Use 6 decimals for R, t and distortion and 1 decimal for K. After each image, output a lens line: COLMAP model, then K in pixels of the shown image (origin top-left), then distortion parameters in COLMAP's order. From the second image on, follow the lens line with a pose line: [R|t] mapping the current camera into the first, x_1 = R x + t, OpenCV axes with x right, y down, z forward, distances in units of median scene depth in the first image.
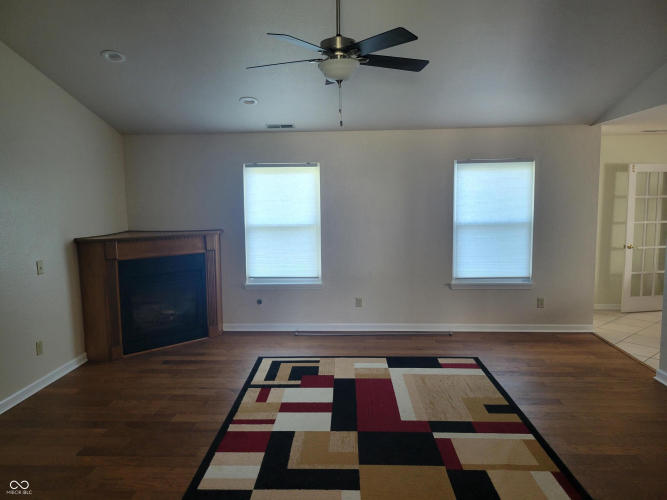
lens RADIAL K [[503.9, 0, 331.8], [0, 503.9, 251.1], [0, 0, 1]] dist [0.035280, 0.003809]
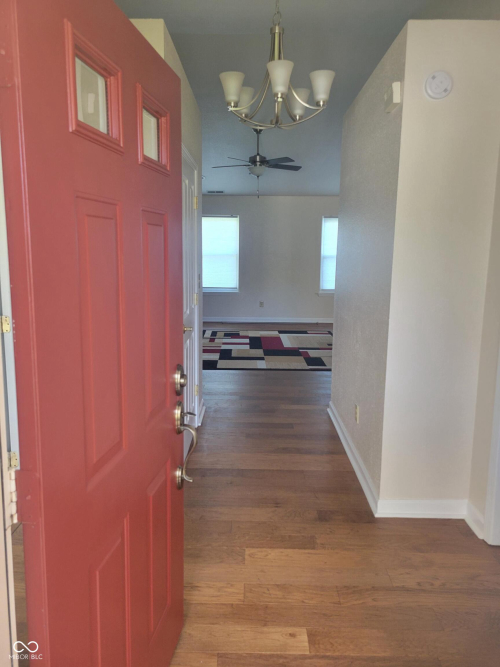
lens RADIAL K [[503.9, 0, 246.2], [0, 503.9, 331.0], [0, 0, 1]] dist [0.035280, 0.003809]
pose [[0.999085, 0.018001, 0.038789, -0.076152], [-0.020039, 0.998403, 0.052818, 0.141020], [-0.037776, -0.053547, 0.997851, -0.822109]]
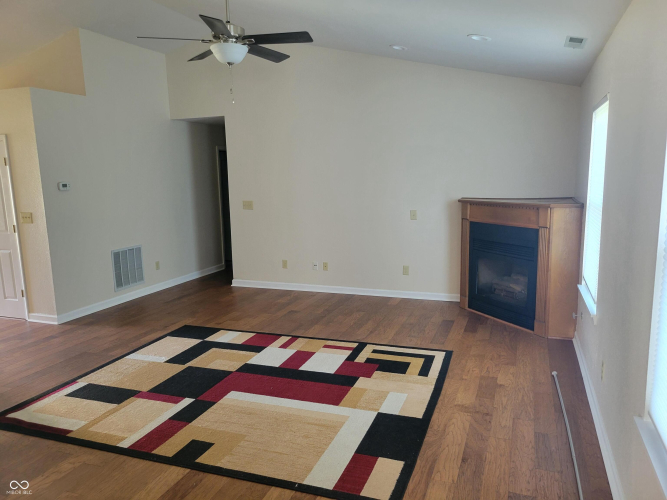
lens RADIAL K [[503.9, 0, 328.9], [0, 503.9, 252.2], [0, 0, 1]] dist [0.035280, 0.003809]
pose [[-0.333109, 0.166801, -0.928017, 0.803732], [-0.071892, 0.976870, 0.201387, -0.129556], [0.940144, 0.133801, -0.313413, 1.214868]]
